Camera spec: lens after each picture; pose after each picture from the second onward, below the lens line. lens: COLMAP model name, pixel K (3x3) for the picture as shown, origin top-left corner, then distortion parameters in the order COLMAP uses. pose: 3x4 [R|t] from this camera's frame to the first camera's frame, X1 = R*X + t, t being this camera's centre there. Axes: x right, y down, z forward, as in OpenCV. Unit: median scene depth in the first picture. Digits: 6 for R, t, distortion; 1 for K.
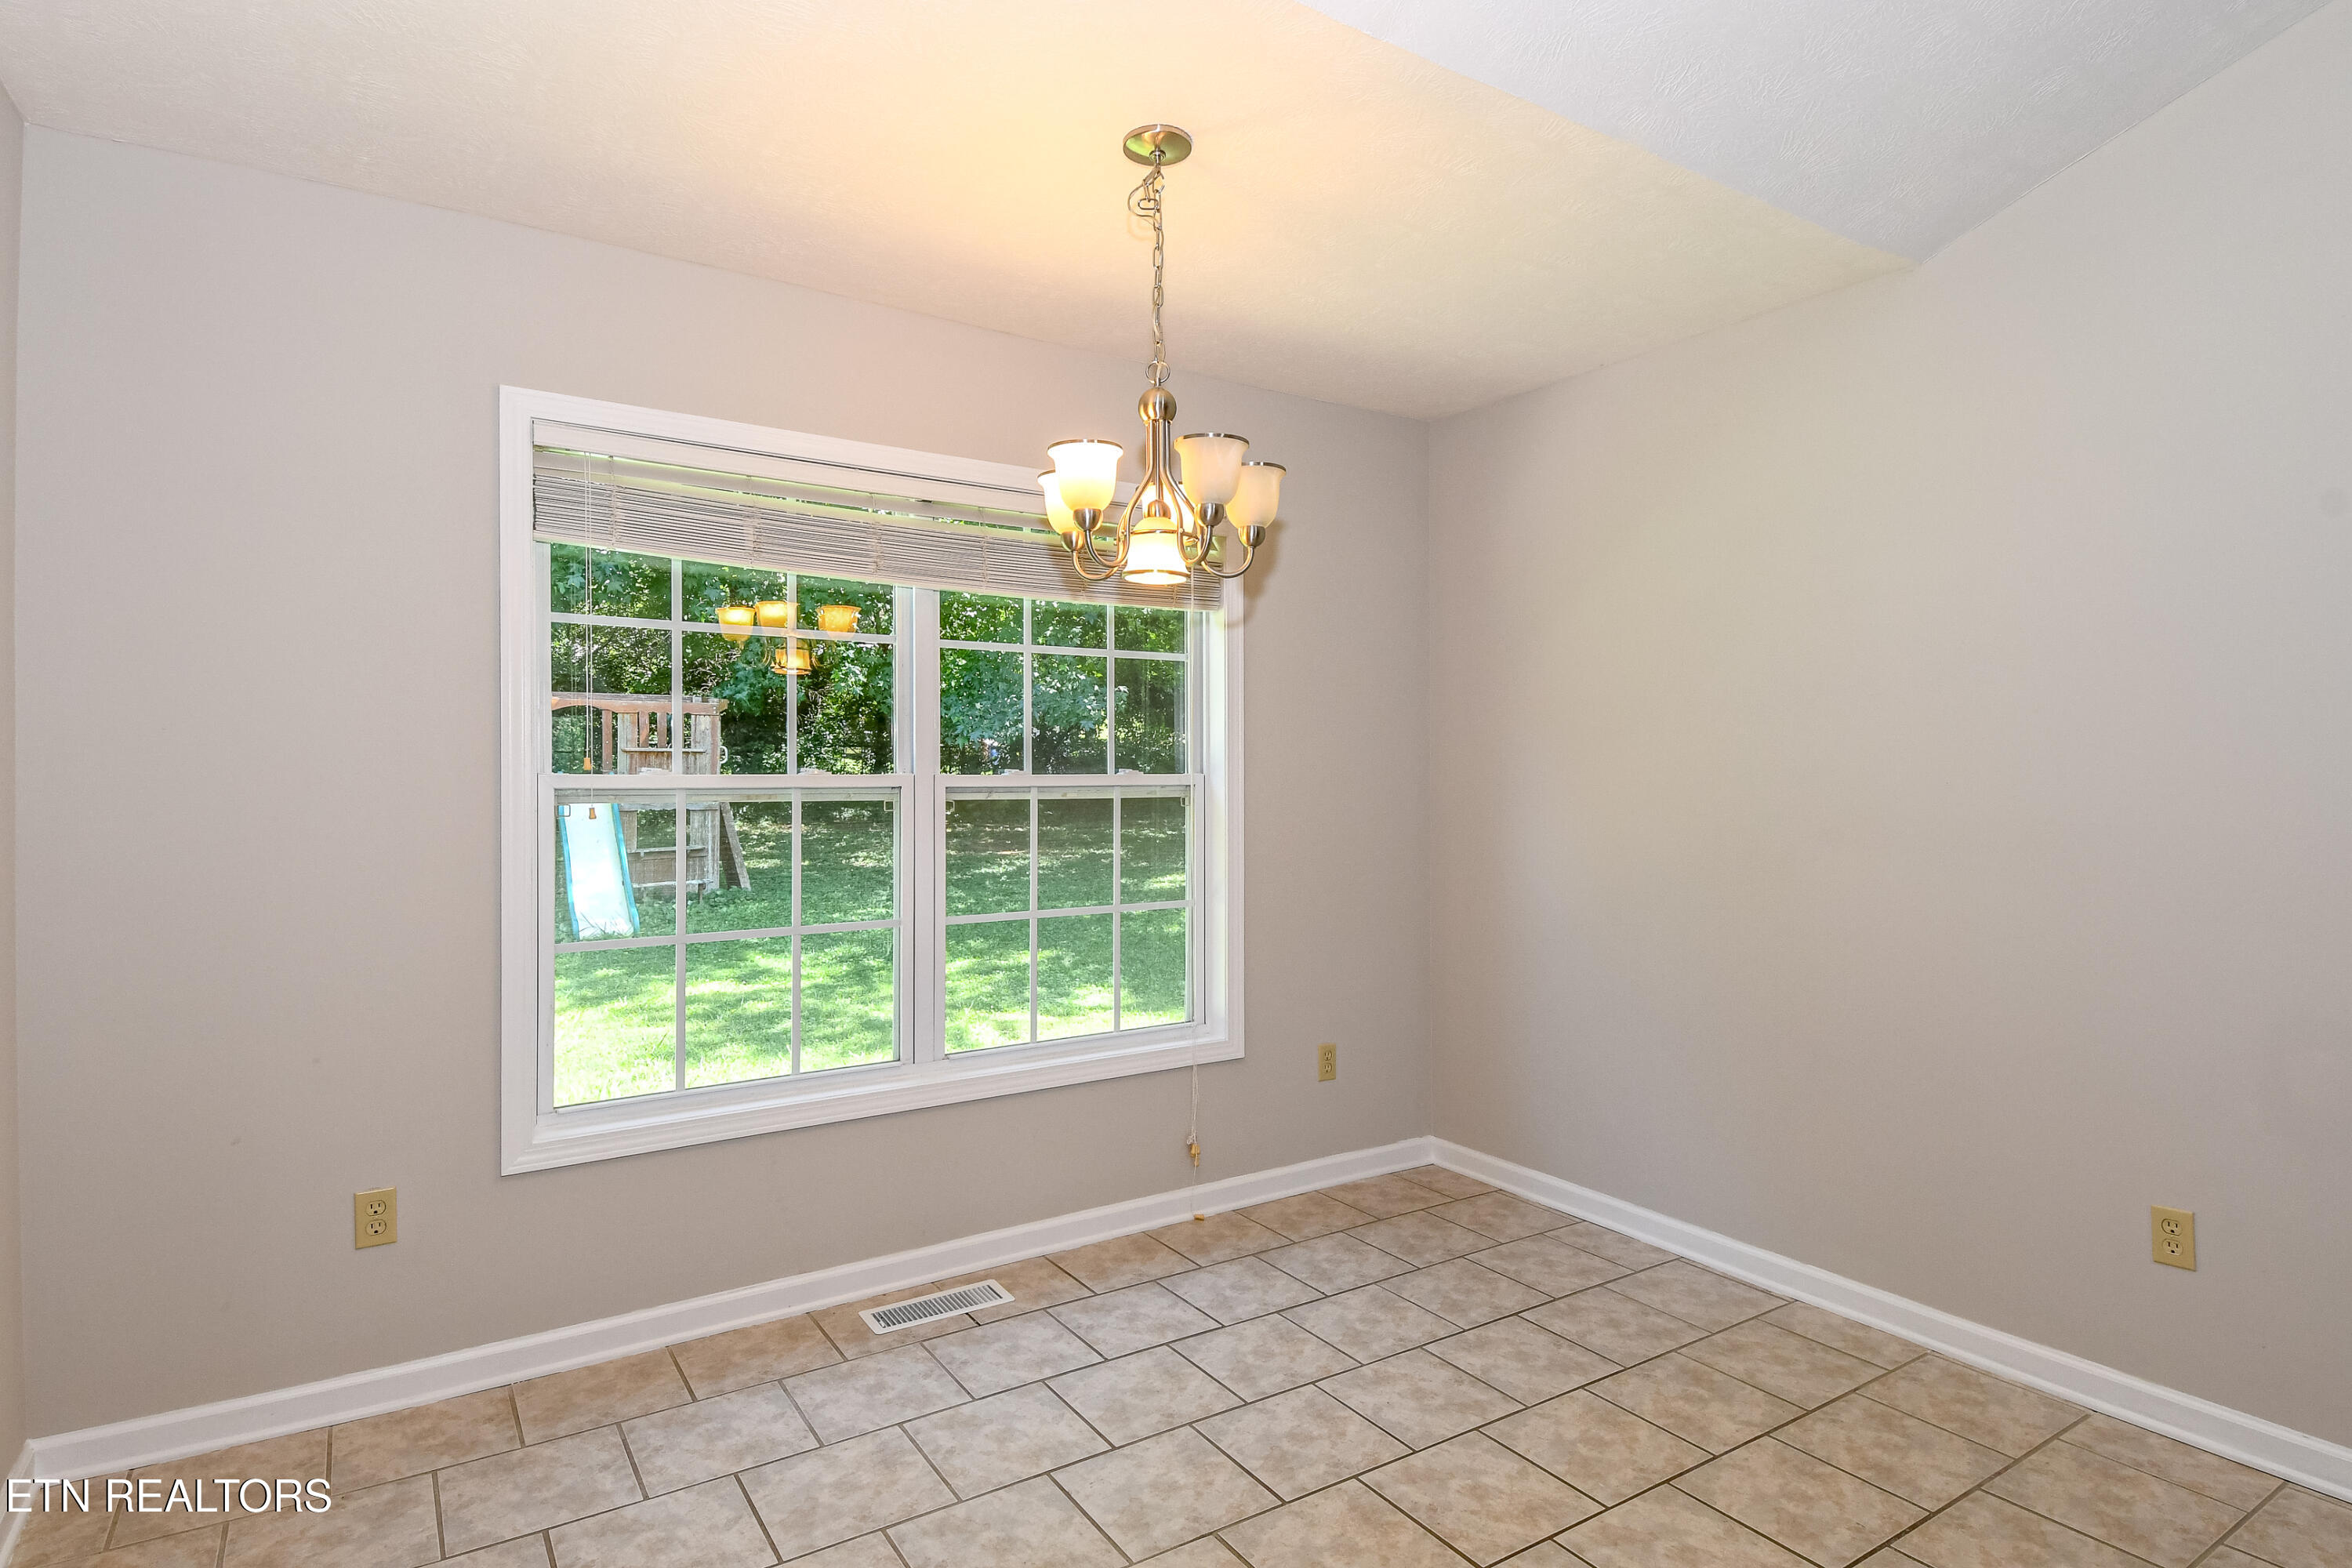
lens RADIAL K [[1235.3, 0, 1173.8], [0, 1235.3, 771.6], [0, 0, 1]] dist [0.049463, -0.044239]
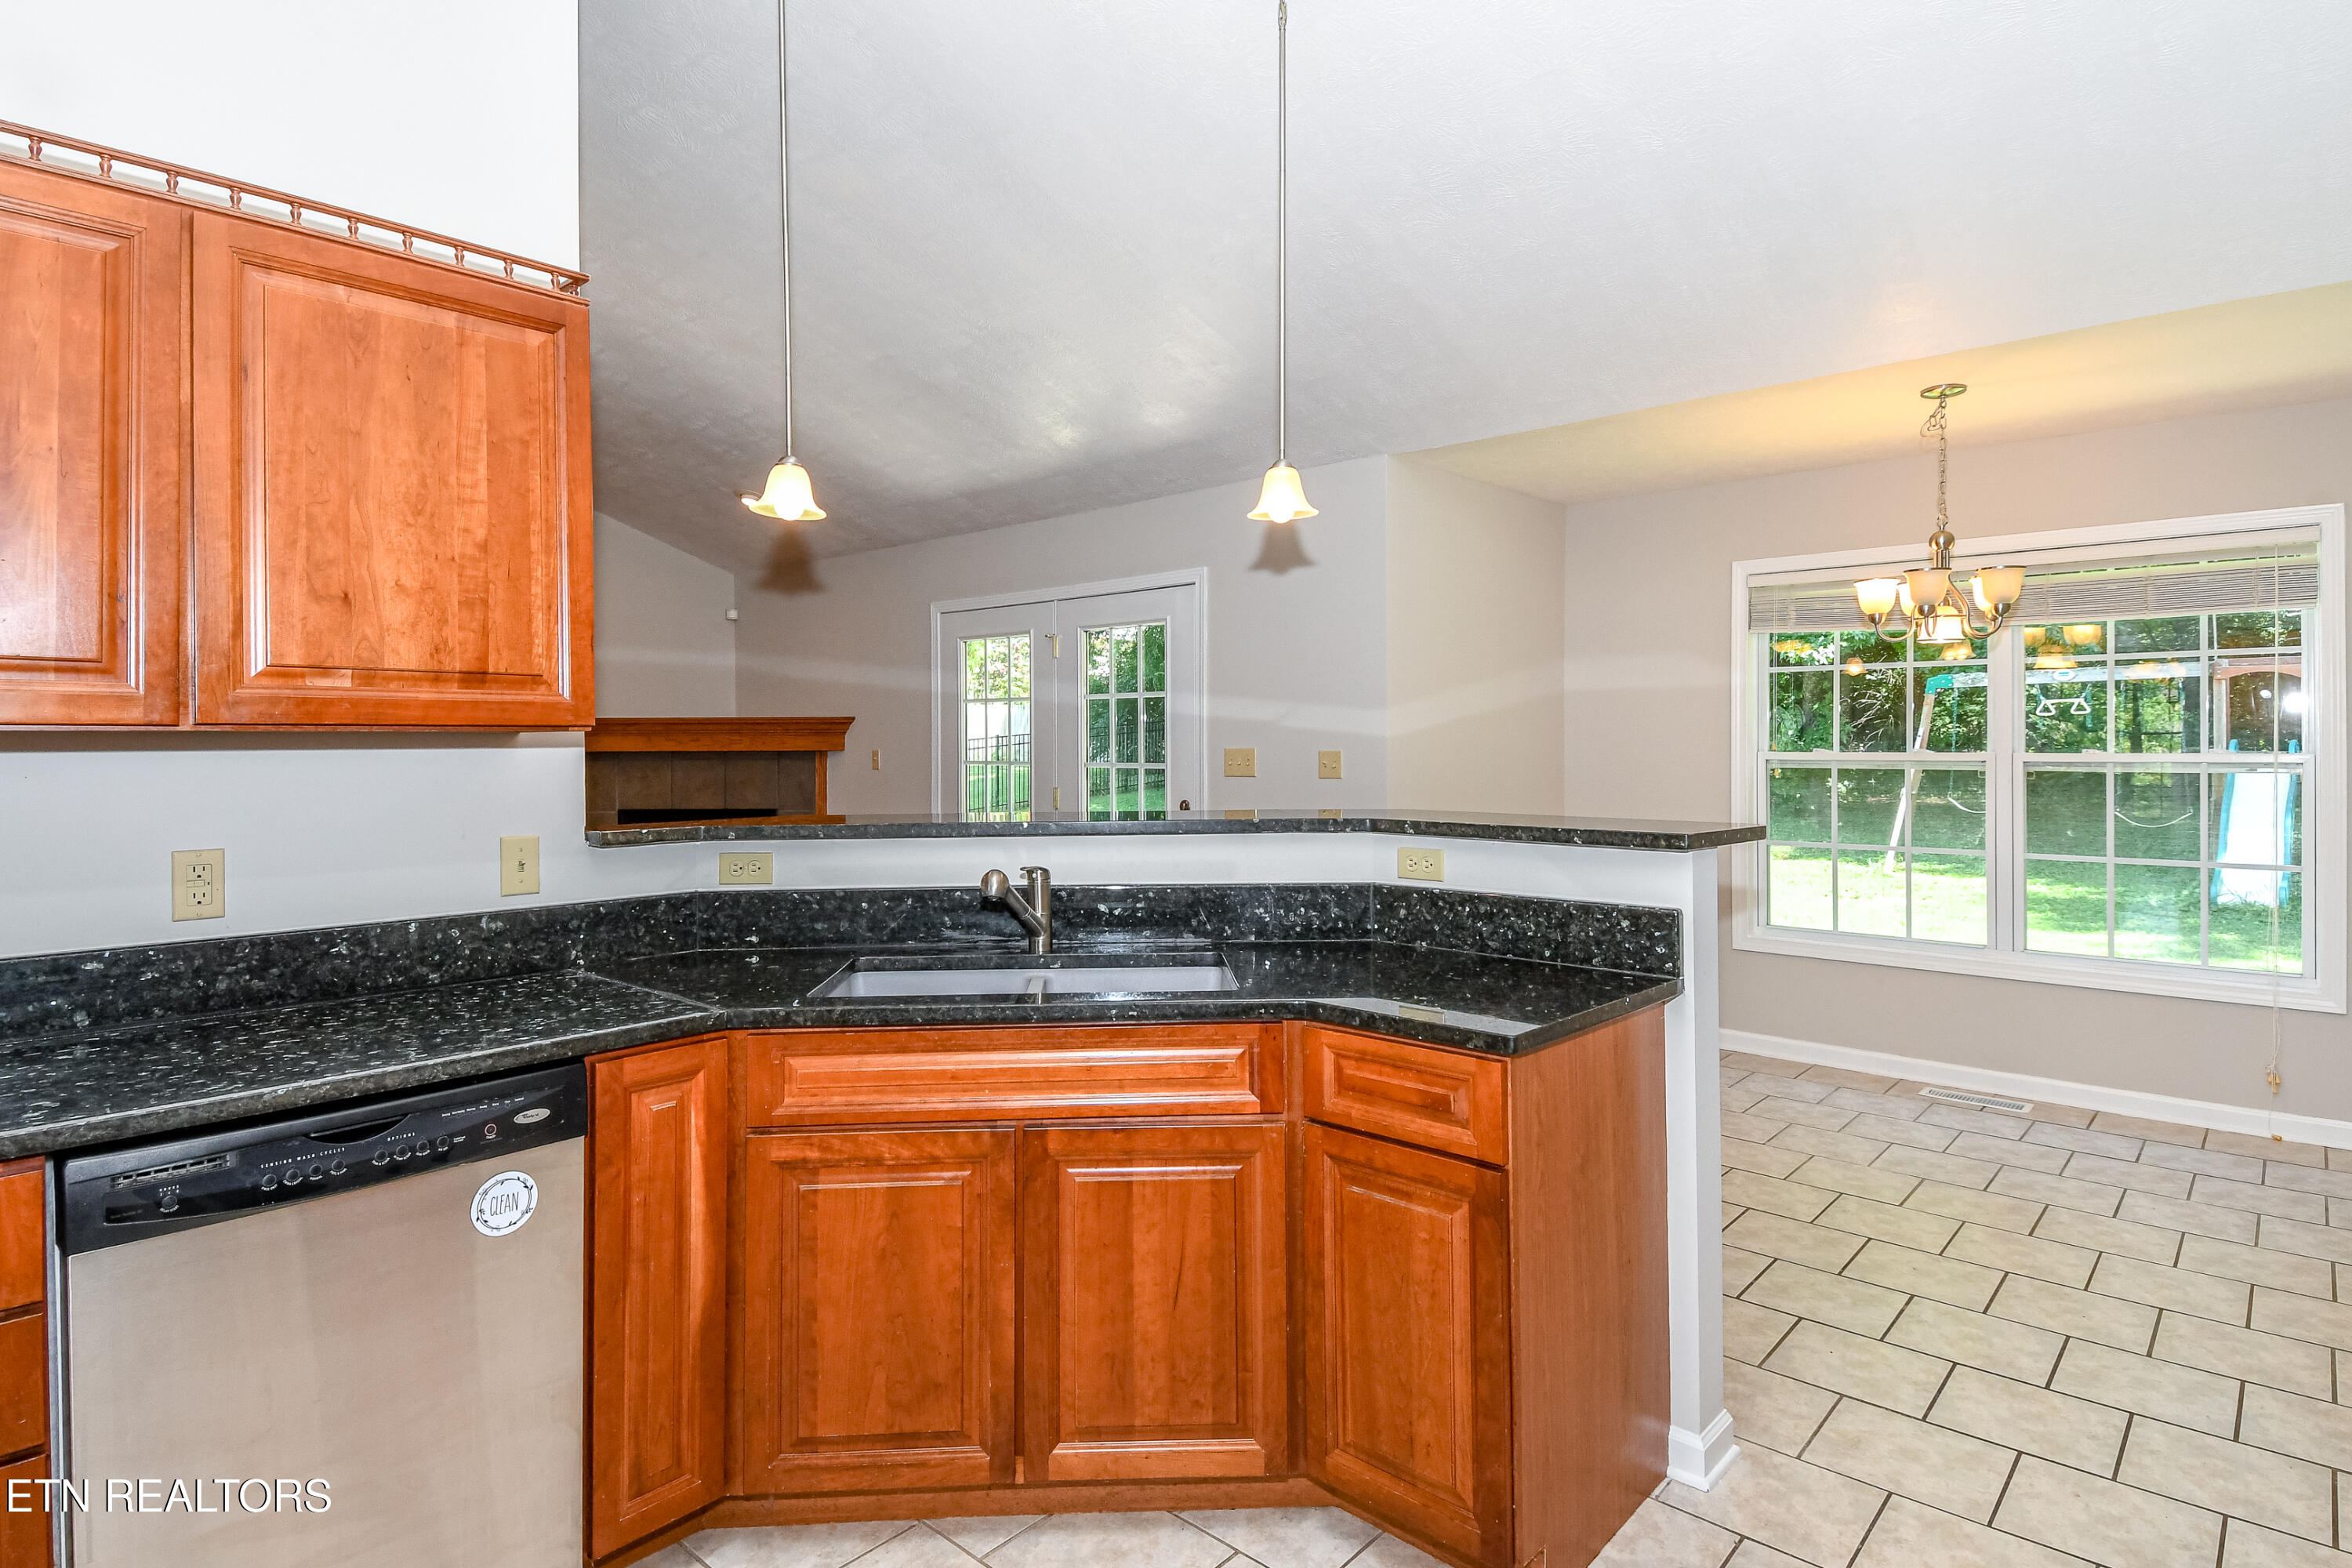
lens RADIAL K [[1235.3, 0, 1197.7], [0, 1235.3, 768.8], [0, 0, 1]] dist [0.049463, -0.044239]
pose [[0.262402, 0.024861, -0.964638, 0.985242], [-0.001094, 0.999675, 0.025467, -0.016247], [0.964958, -0.005627, 0.262344, -0.315714]]
